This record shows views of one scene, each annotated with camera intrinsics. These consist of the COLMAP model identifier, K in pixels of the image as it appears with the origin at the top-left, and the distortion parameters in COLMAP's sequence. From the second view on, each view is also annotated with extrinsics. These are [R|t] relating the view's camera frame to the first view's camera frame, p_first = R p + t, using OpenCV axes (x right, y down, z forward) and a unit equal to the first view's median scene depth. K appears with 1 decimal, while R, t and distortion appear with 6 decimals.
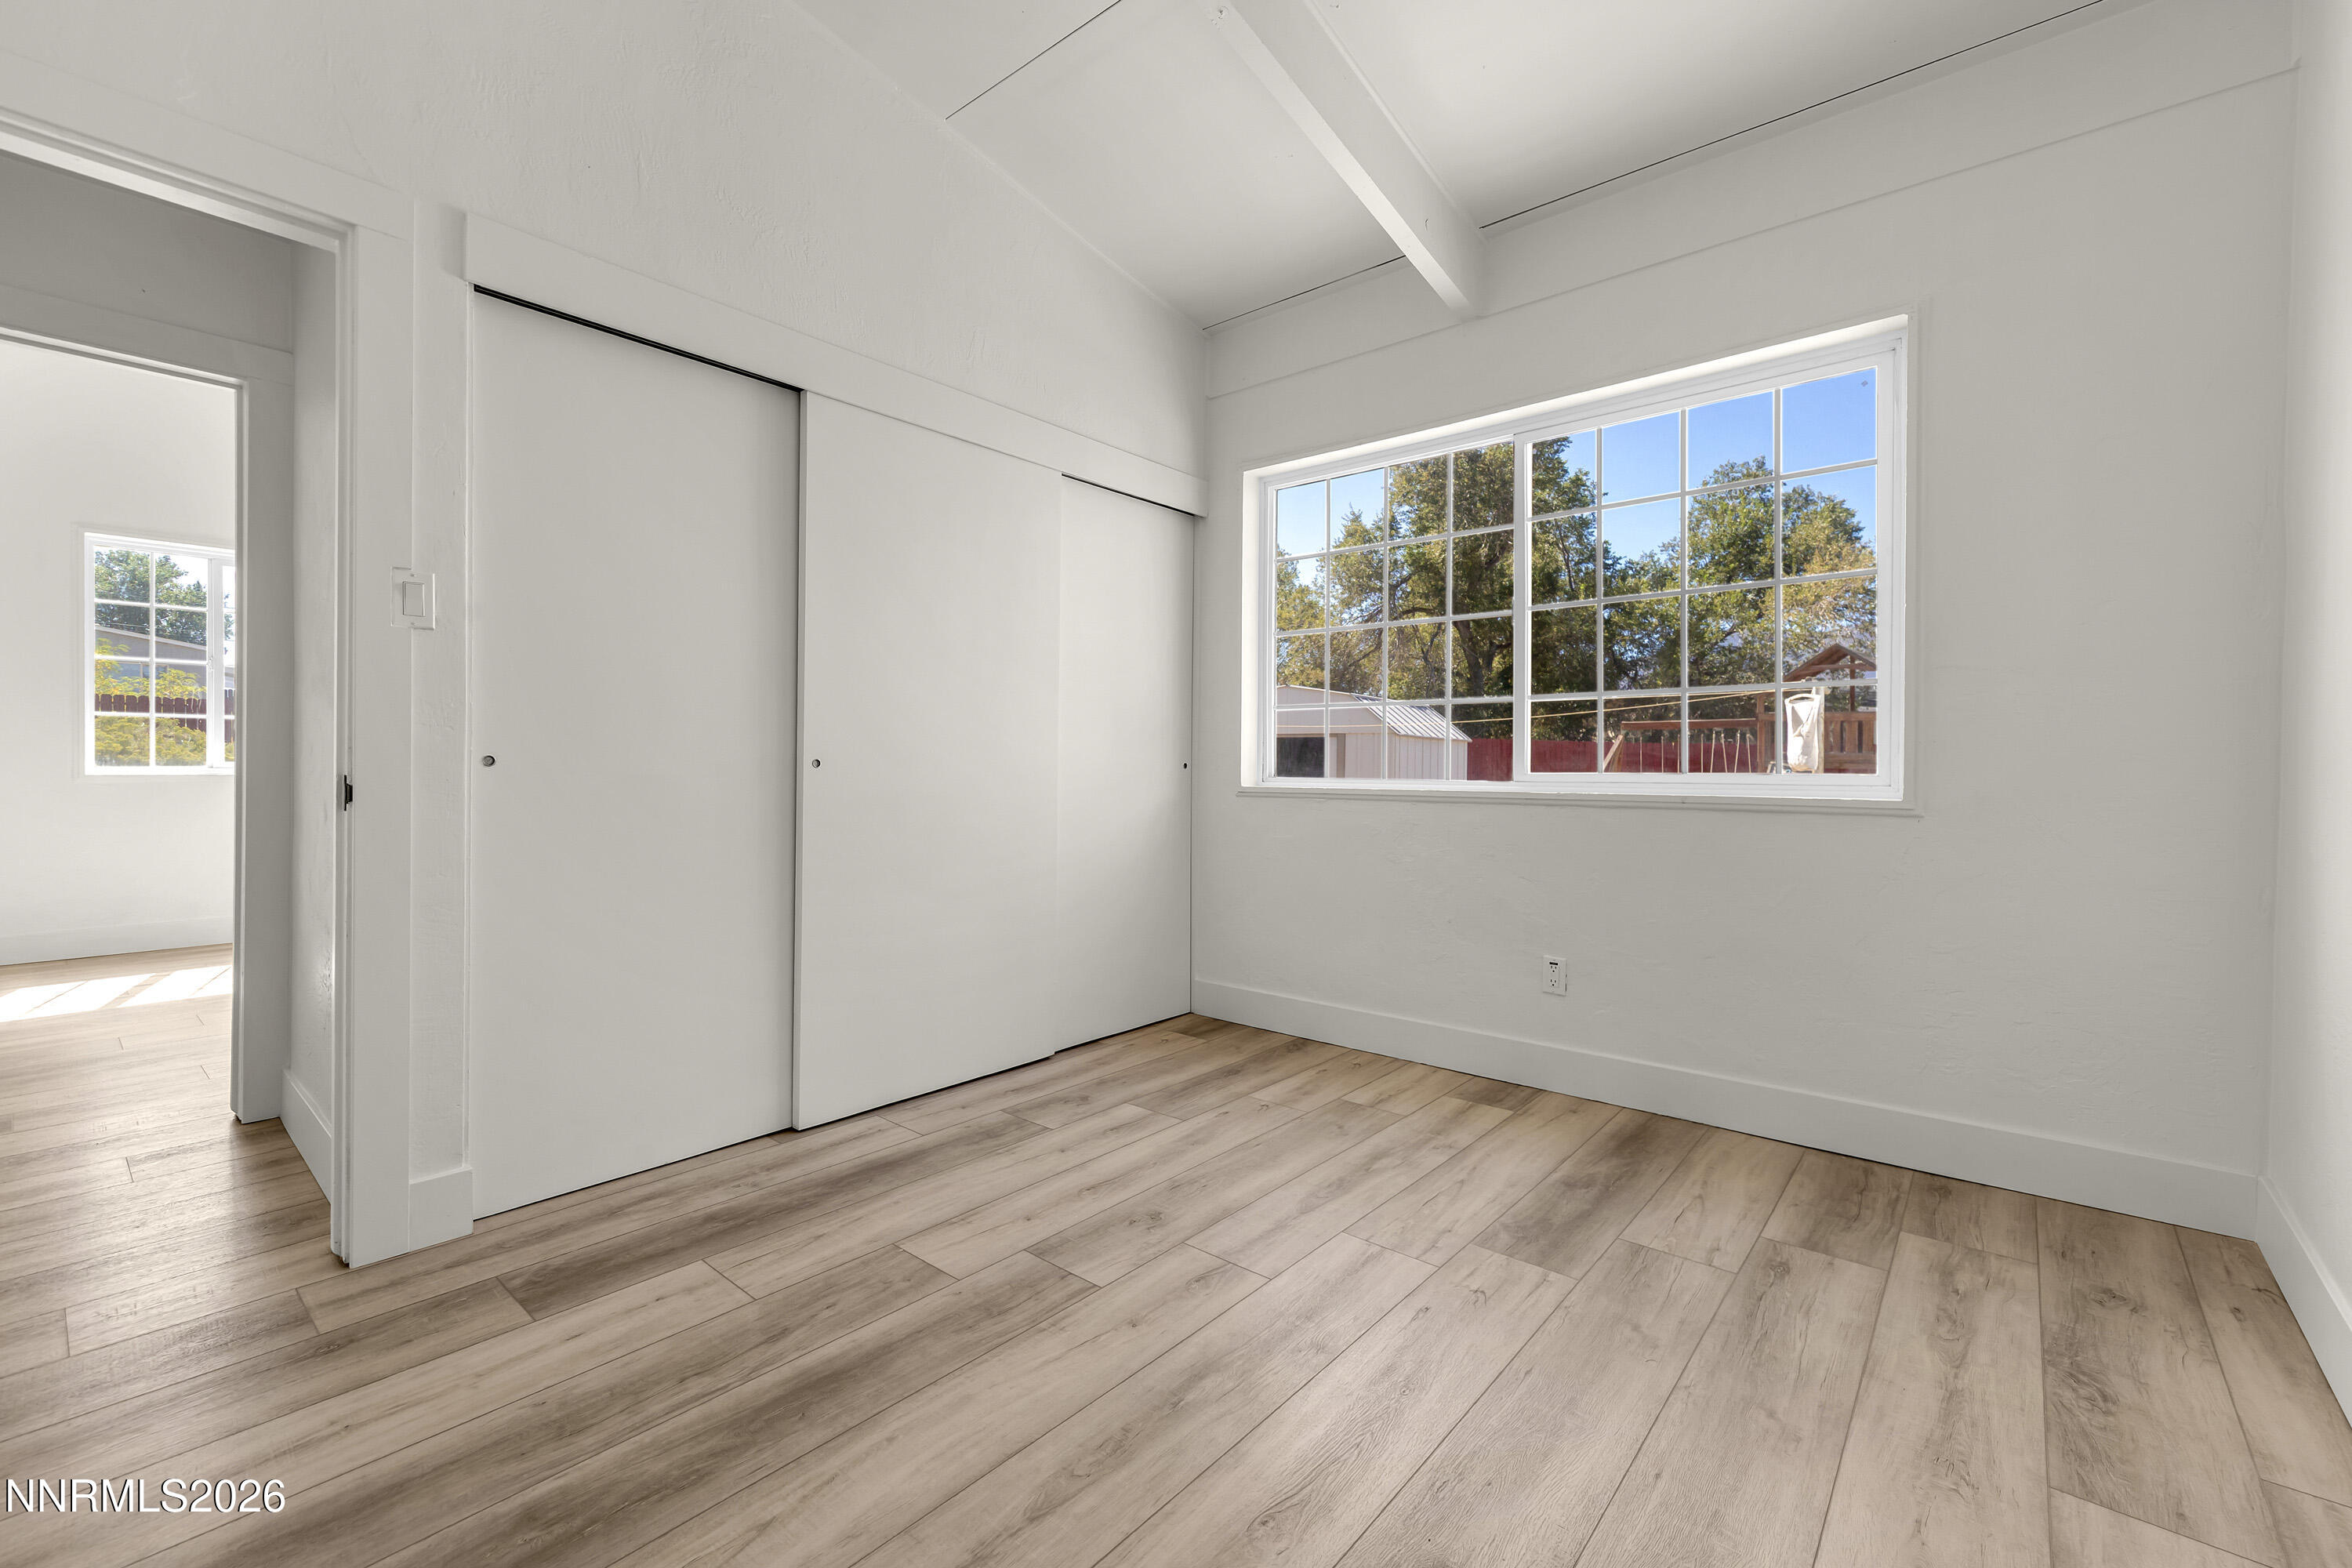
lens RADIAL K [[977.6, 0, 1191.4], [0, 977.6, 769.3], [0, 0, 1]] dist [-0.000190, -0.000312]
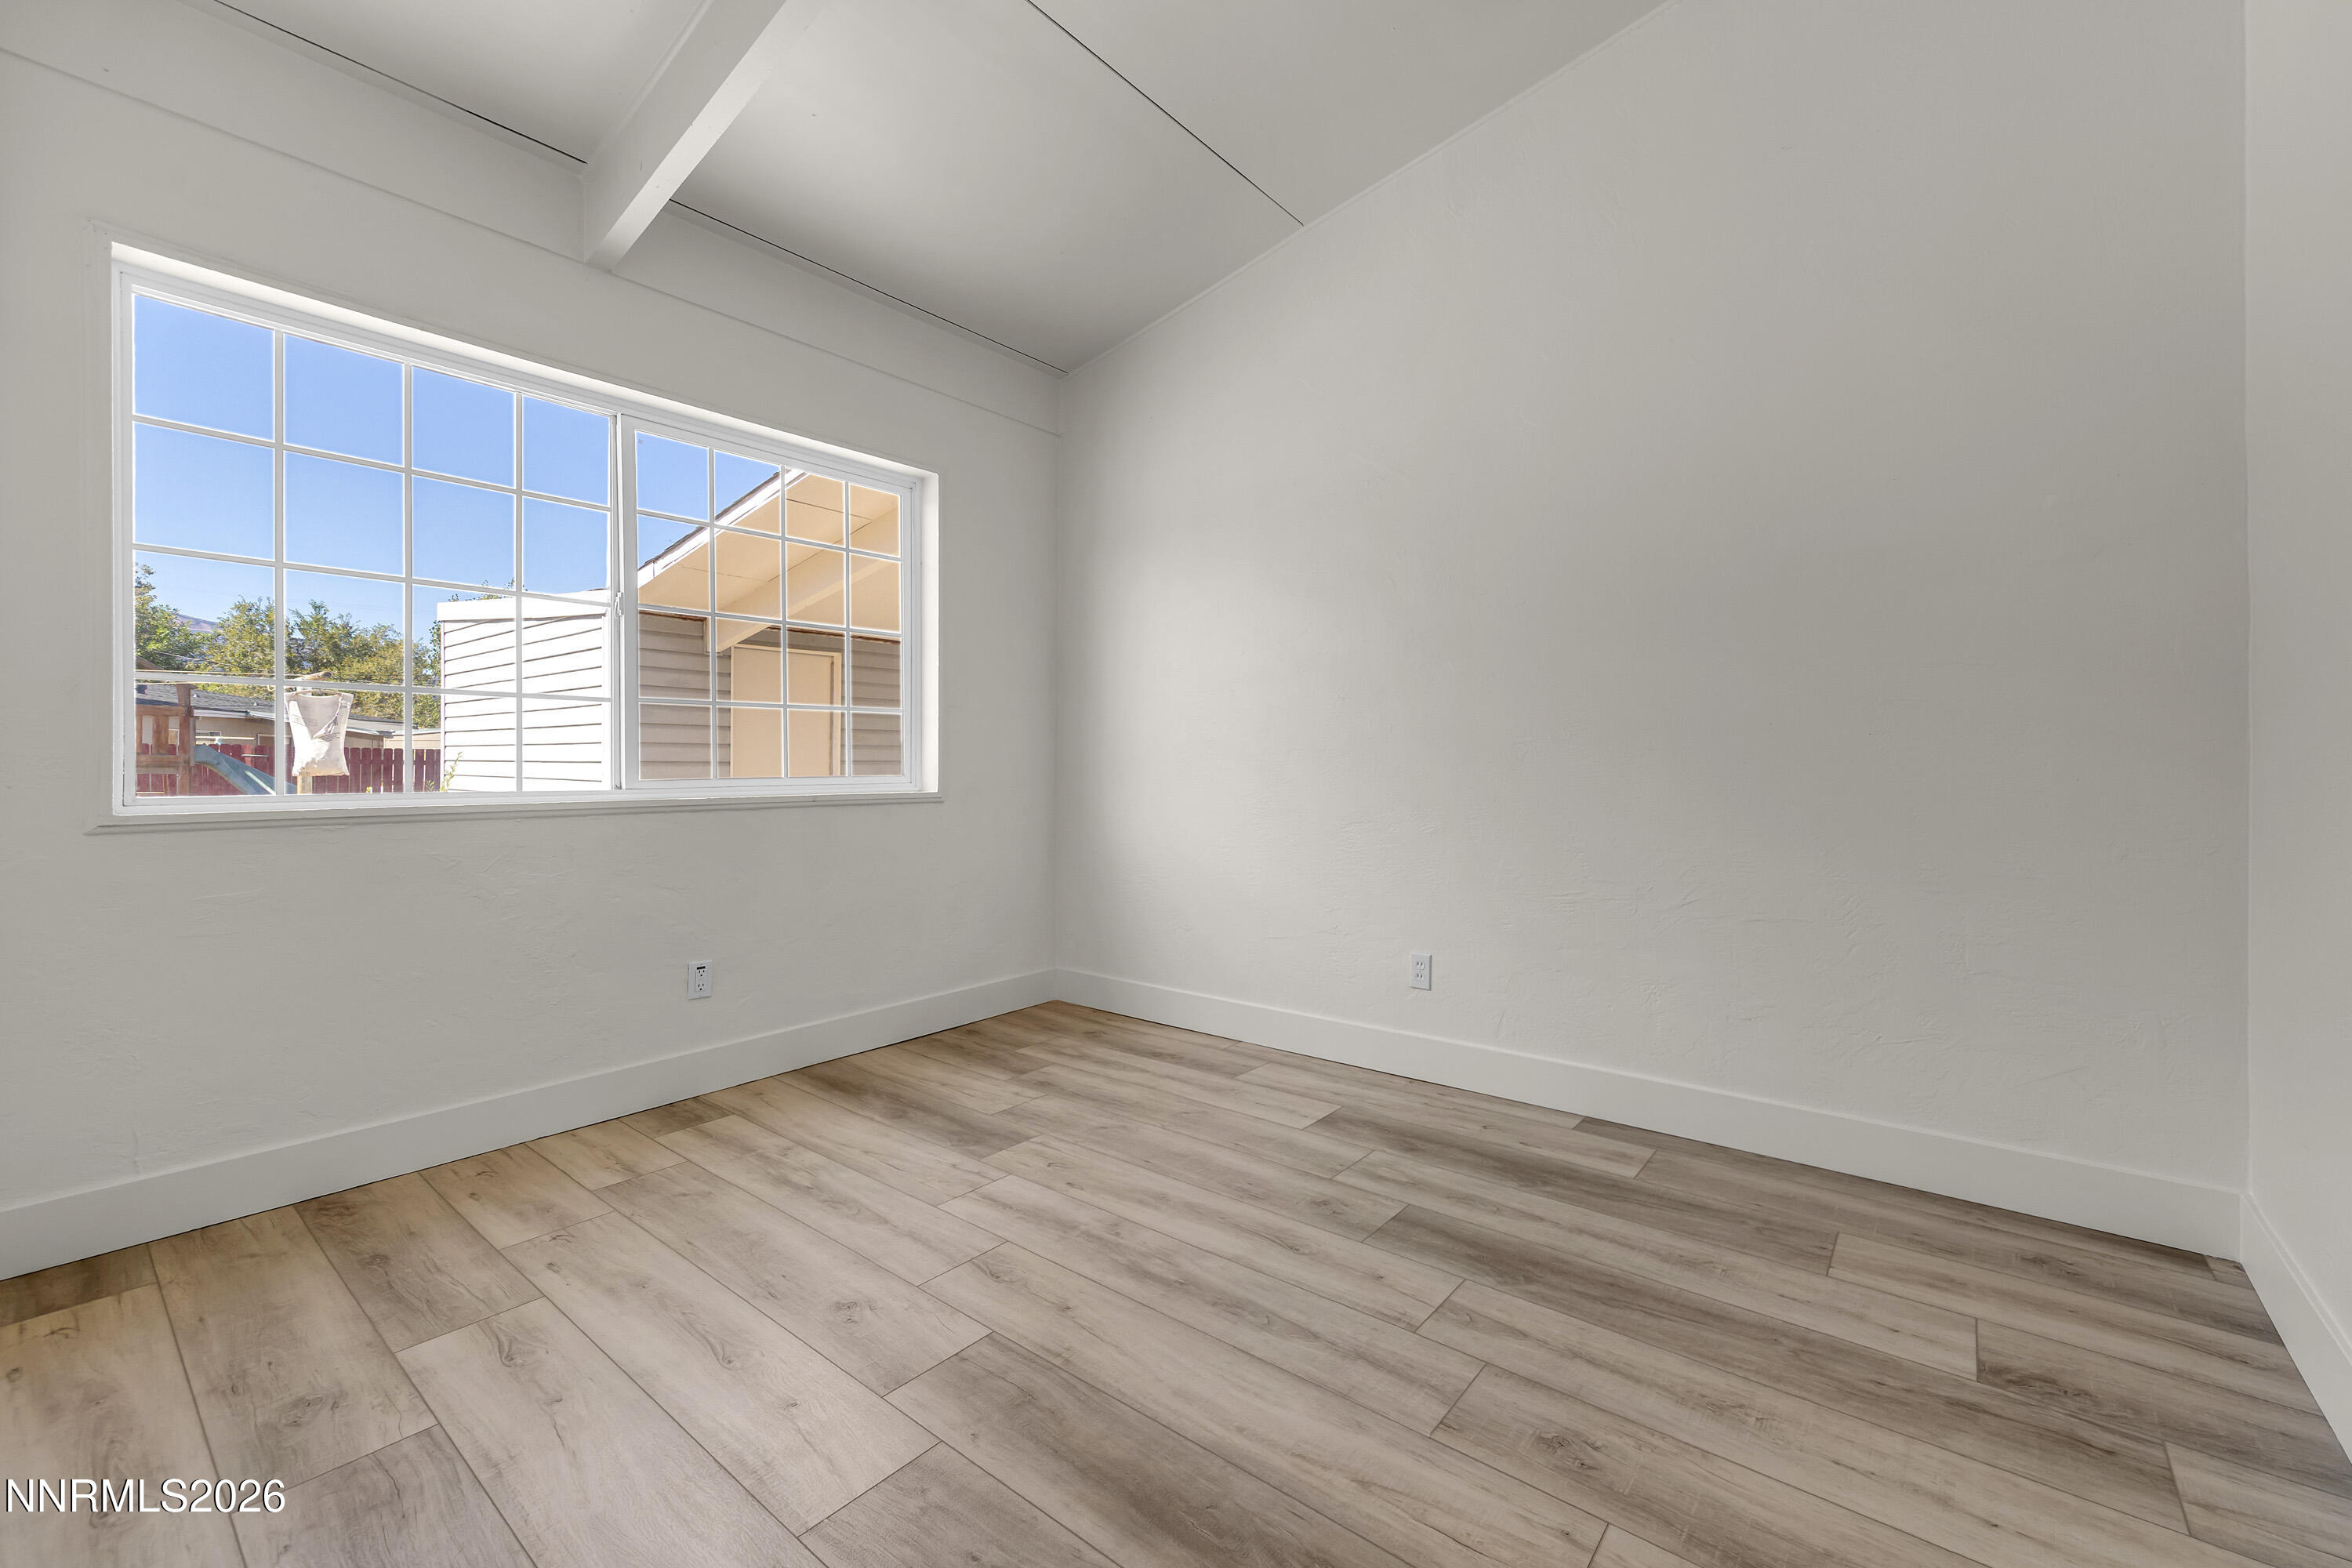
lens RADIAL K [[977.6, 0, 1191.4], [0, 977.6, 769.3], [0, 0, 1]] dist [-0.000190, -0.000312]
pose [[-0.026037, -0.010445, 0.999606, -0.835652], [0.011014, 0.999882, 0.010734, -0.012597], [-0.999600, 0.011289, -0.025919, 0.674917]]
